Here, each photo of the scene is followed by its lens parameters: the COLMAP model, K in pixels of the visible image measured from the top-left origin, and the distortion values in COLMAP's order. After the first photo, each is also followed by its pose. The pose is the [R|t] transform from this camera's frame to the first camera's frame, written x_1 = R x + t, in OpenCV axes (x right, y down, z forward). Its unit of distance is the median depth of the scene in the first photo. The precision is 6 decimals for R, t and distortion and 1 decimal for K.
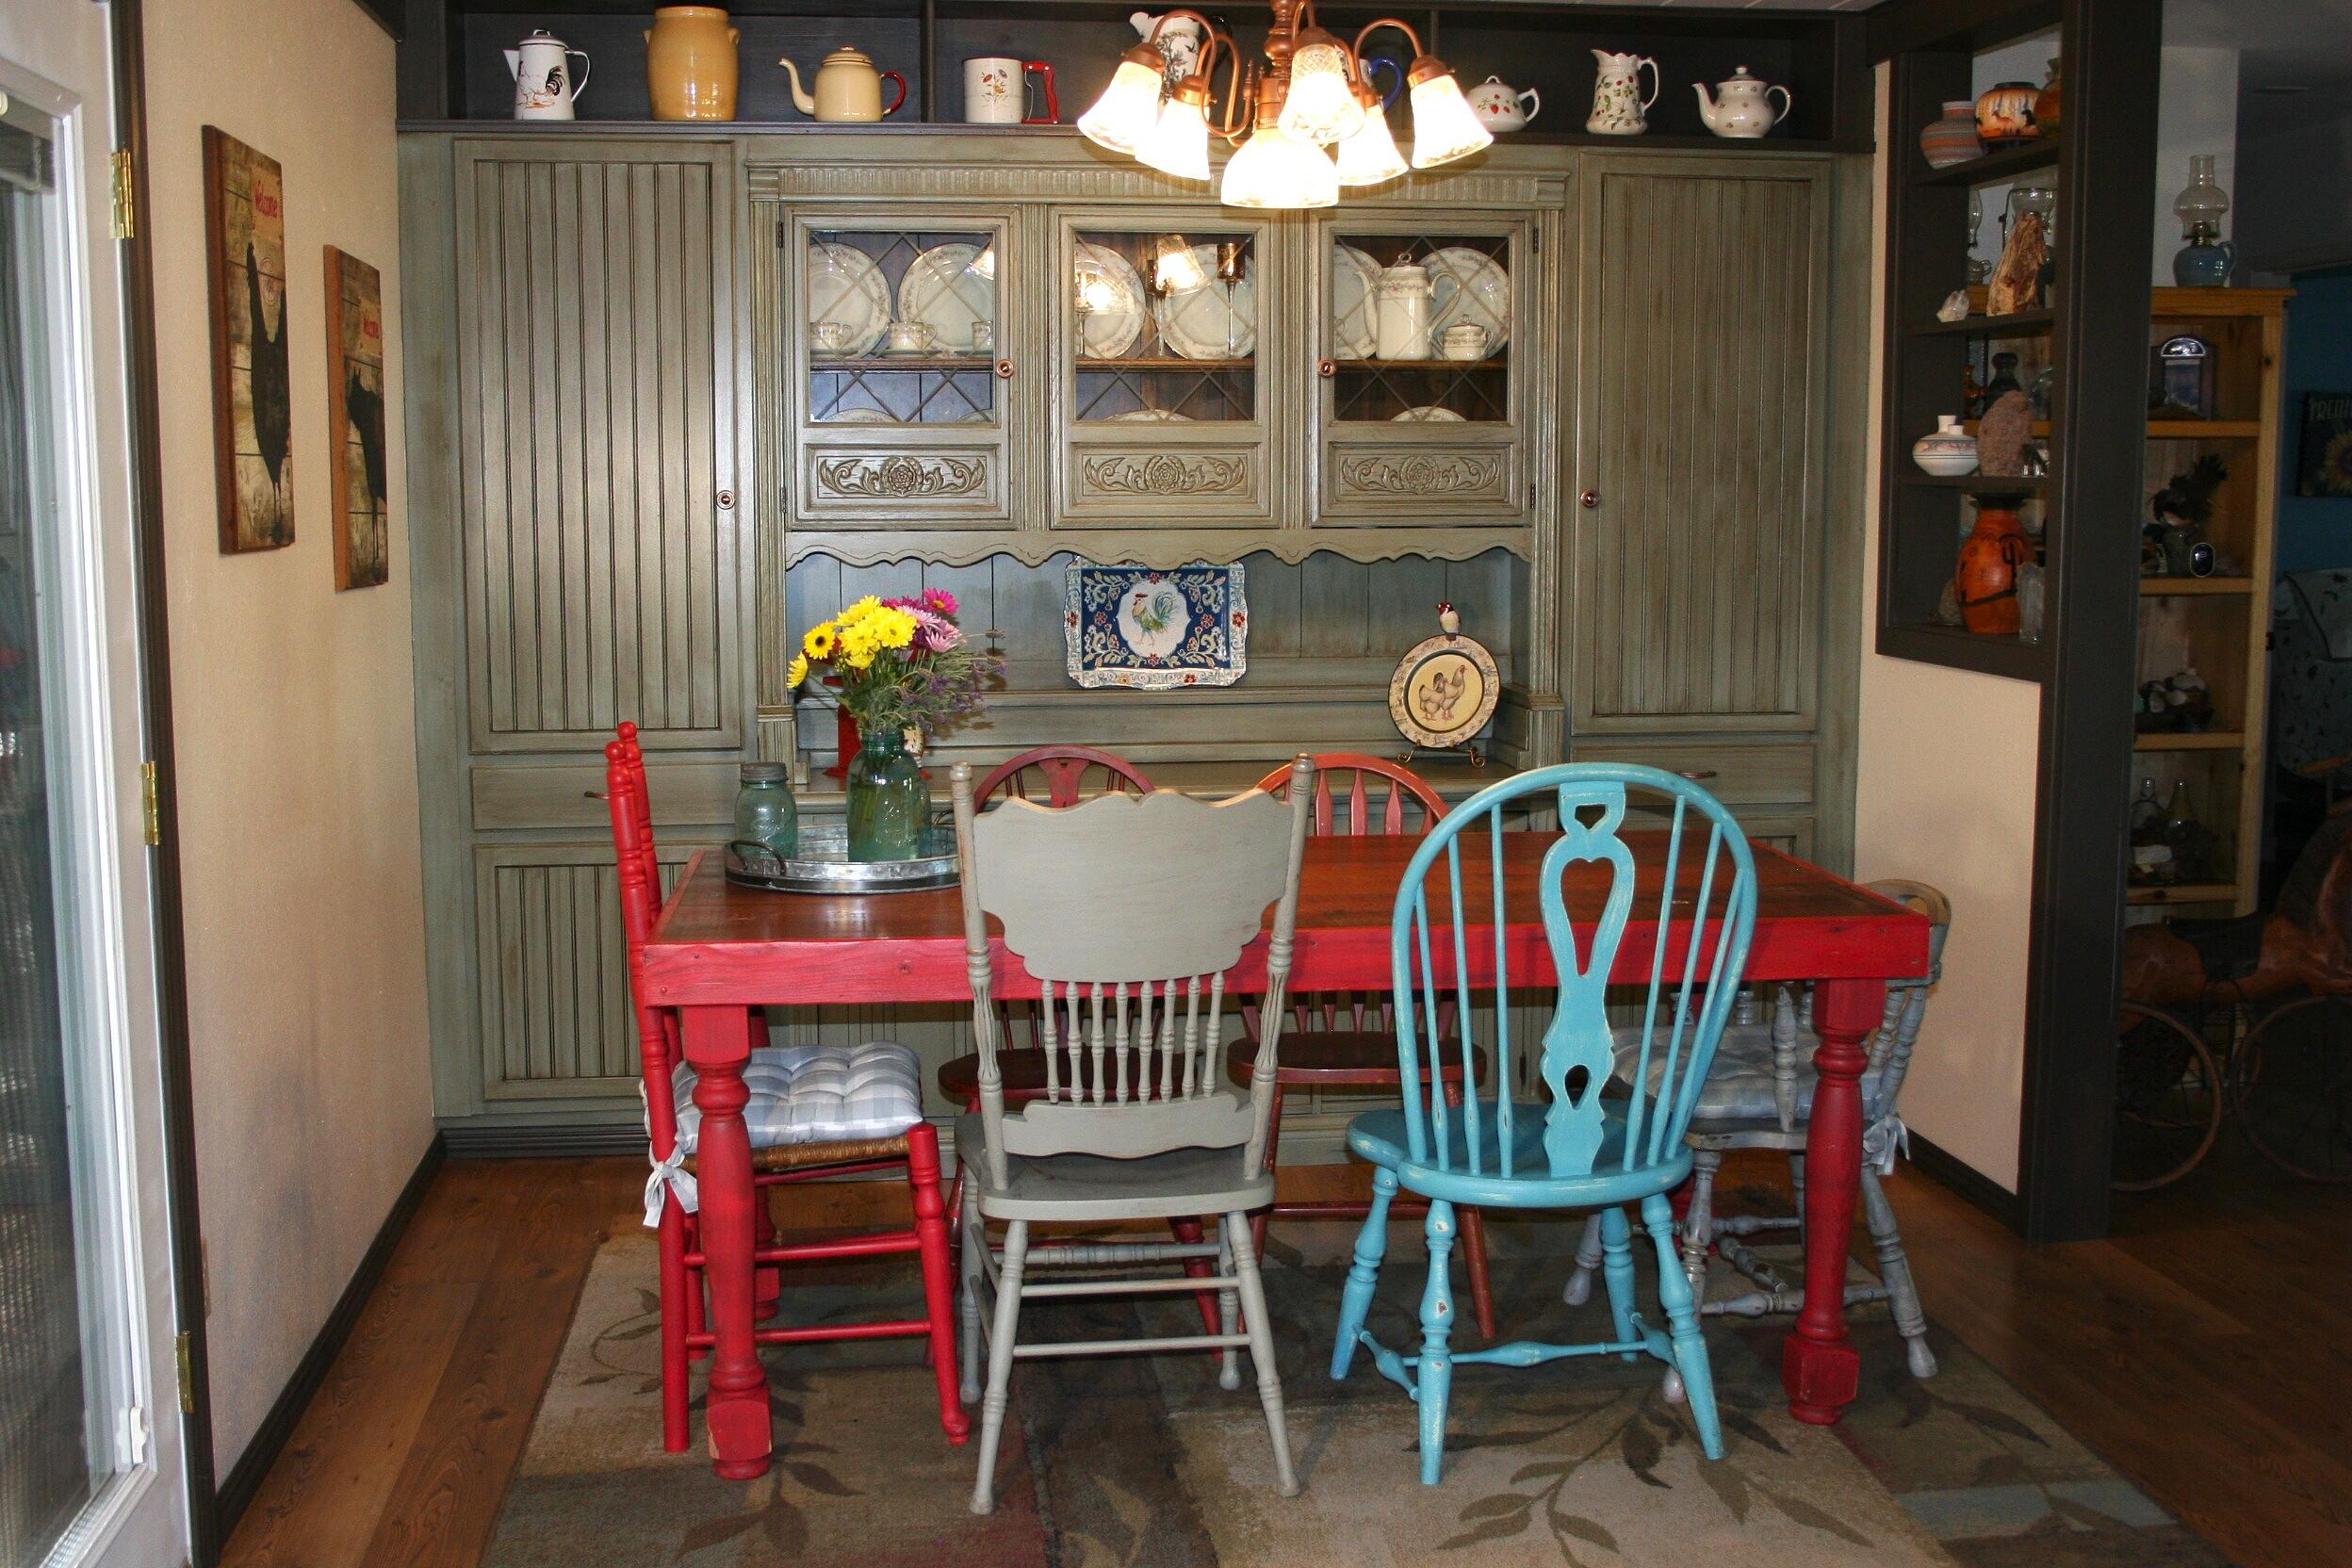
lens RADIAL K [[2493.4, 0, 1172.7], [0, 2493.4, 785.4], [0, 0, 1]] dist [-0.069107, 0.000000]
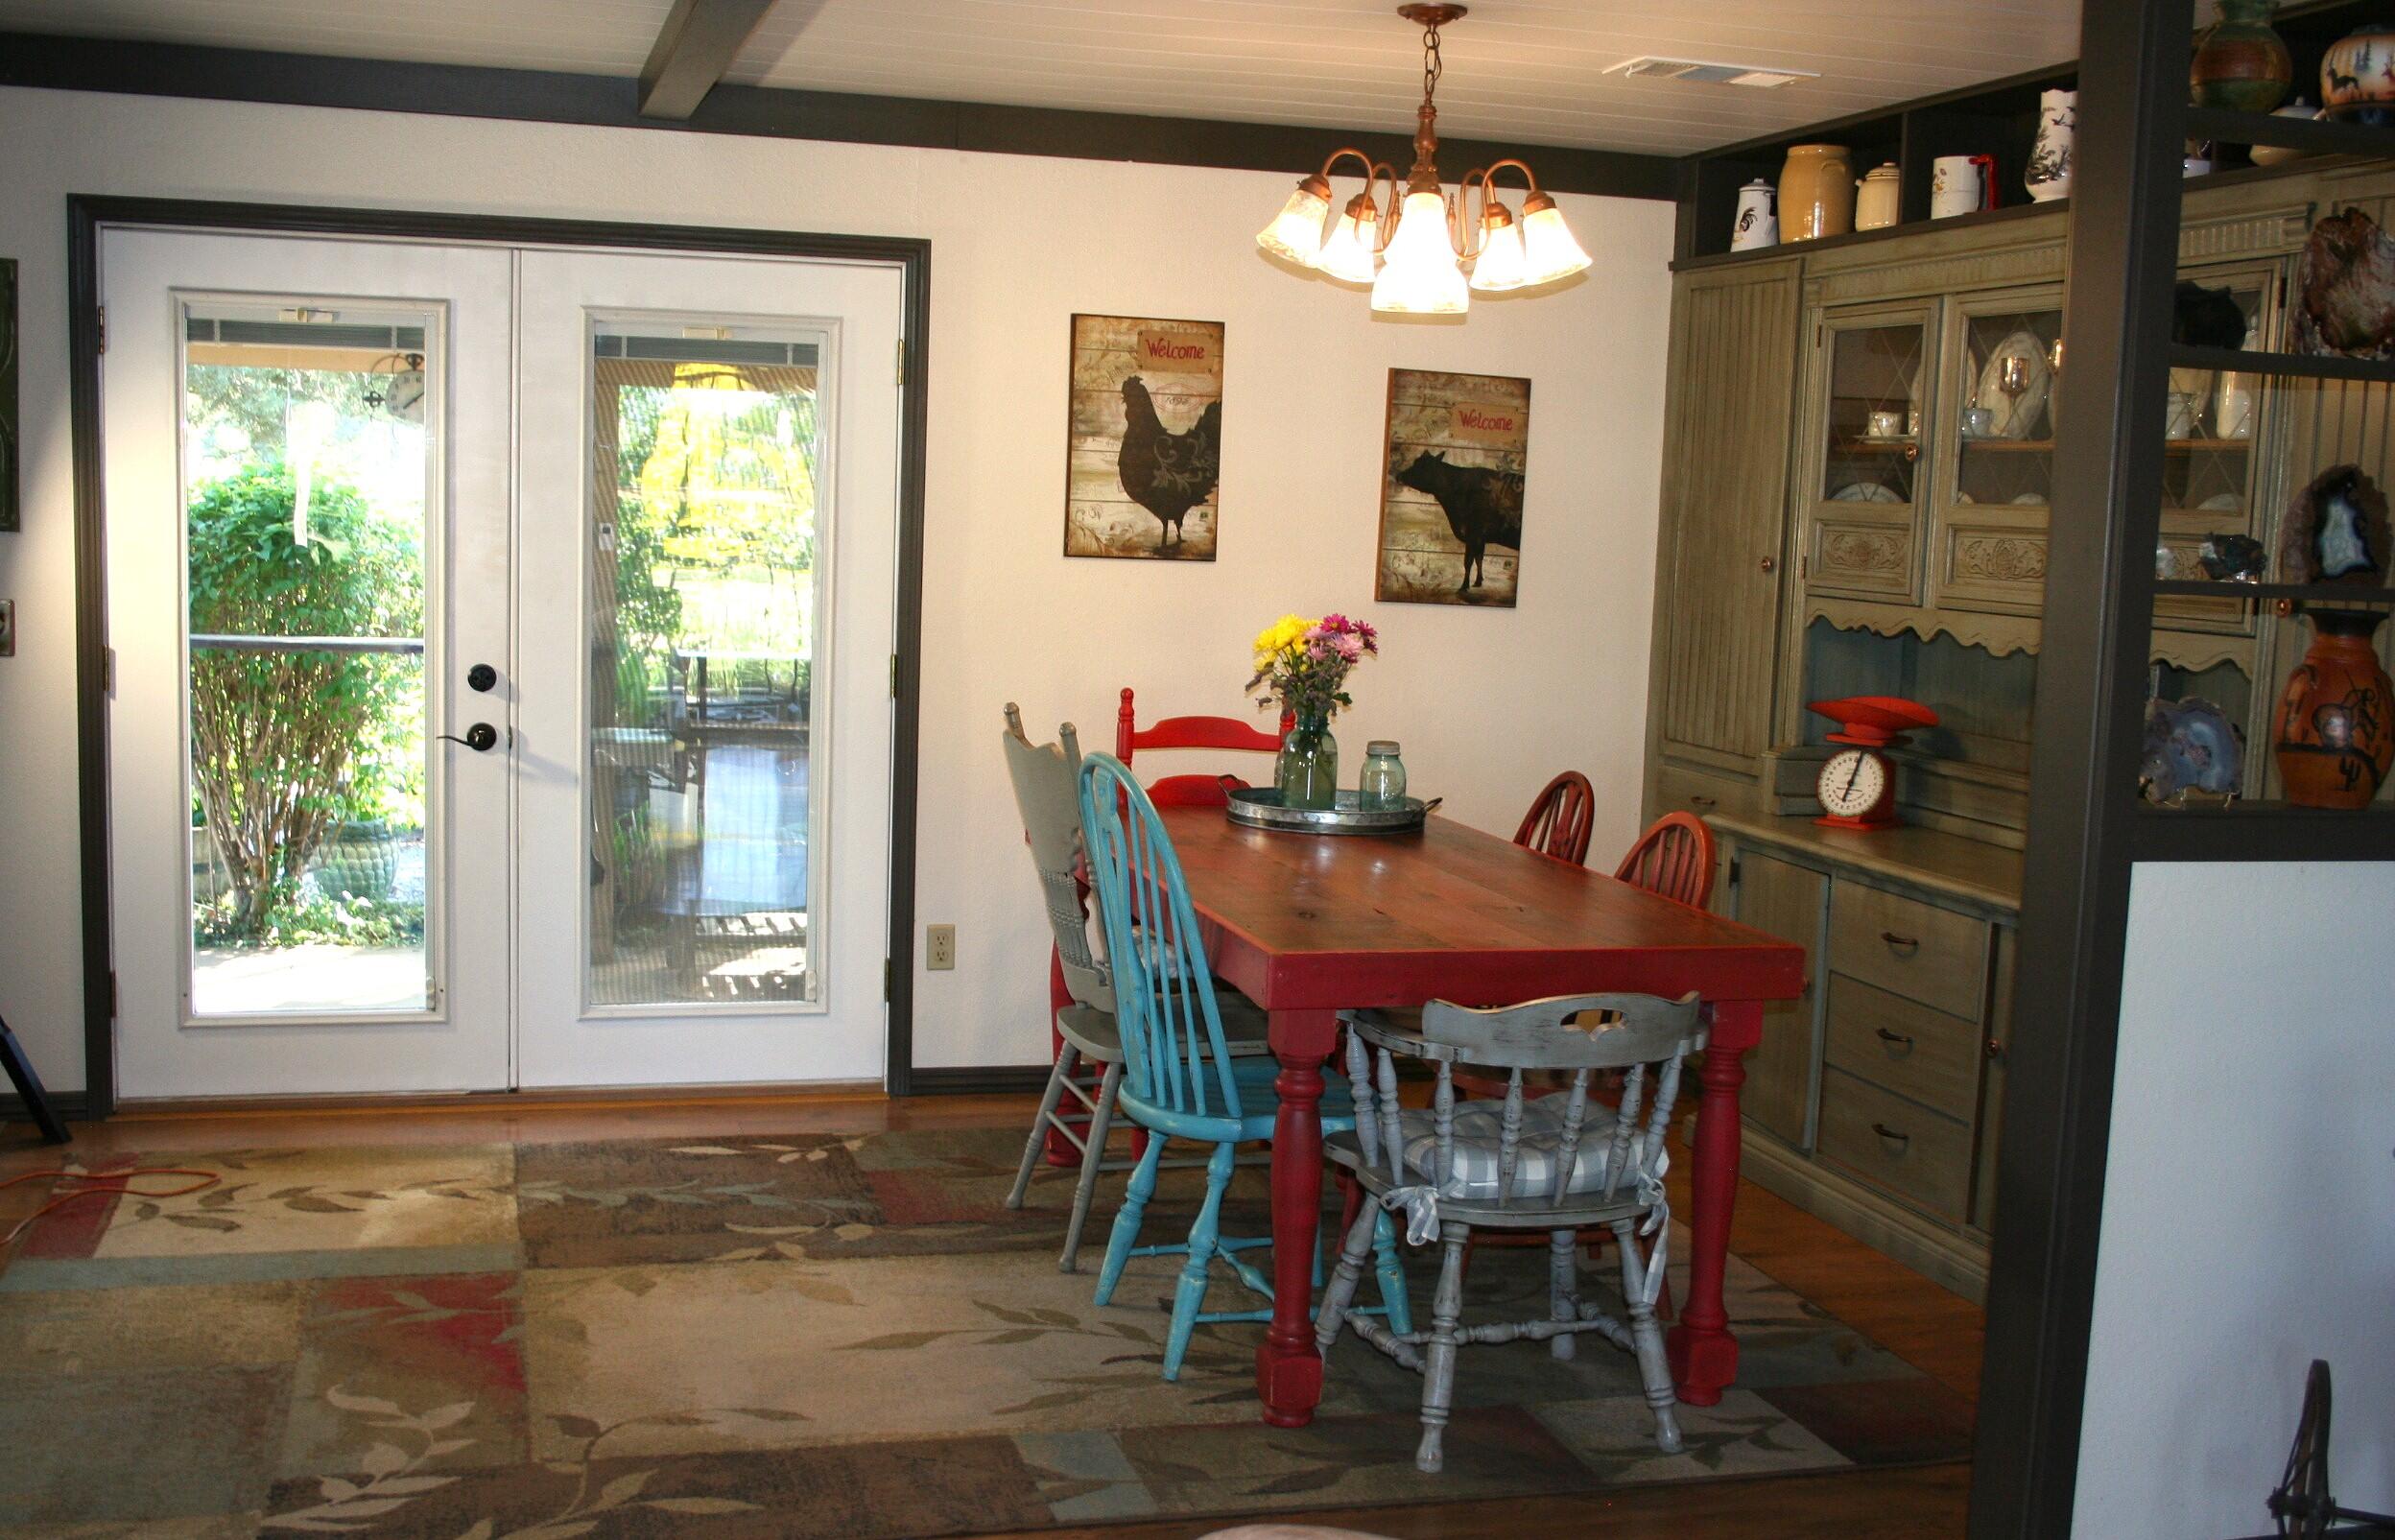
lens RADIAL K [[2608.7, 0, 1210.9], [0, 2608.7, 755.2], [0, 0, 1]] dist [-0.058753, 0.000000]
pose [[0.151040, 0.105183, -0.982916, 0.984721], [-0.161063, 0.983655, 0.080513, -0.082287], [0.975318, 0.146150, 0.165512, 0.550822]]
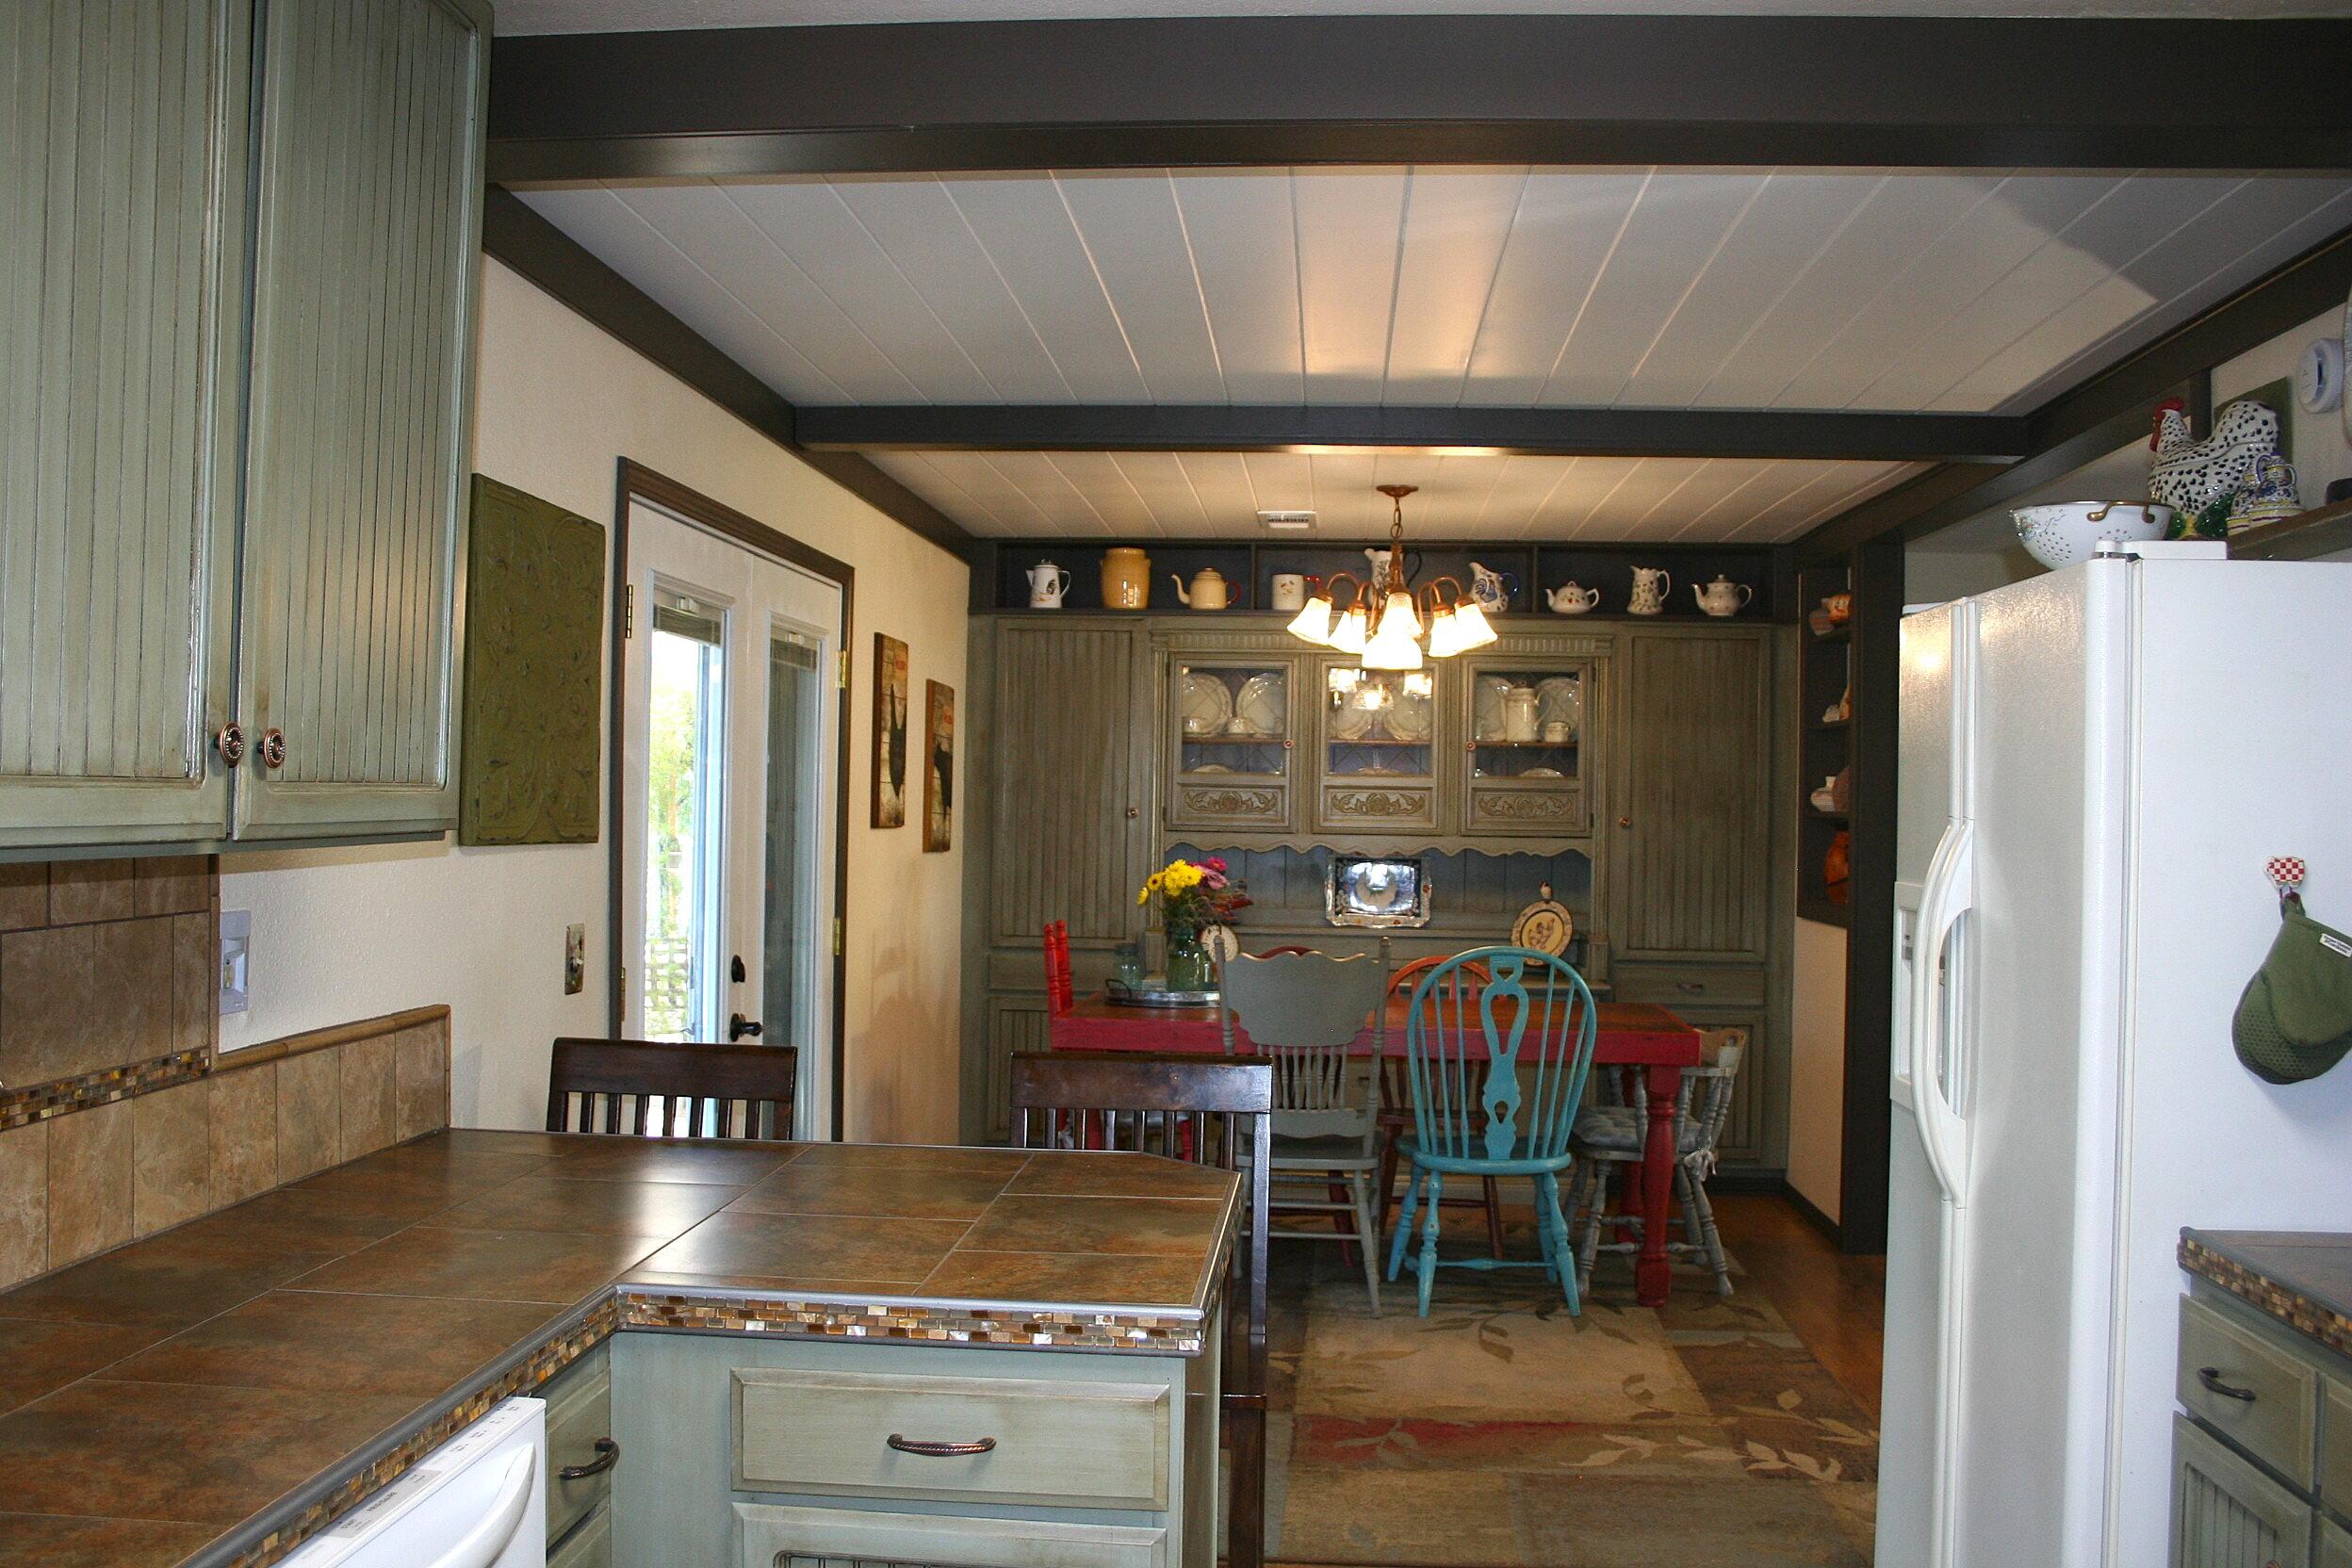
lens RADIAL K [[2076.7, 0, 1188.3], [0, 2076.7, 768.6], [0, 0, 1]] dist [-0.123151, 0.021967]
pose [[0.979362, 0.015516, -0.201519, 0.166253], [-0.044250, 0.989321, -0.138875, 0.062394], [0.197212, 0.144926, 0.969590, -0.472277]]
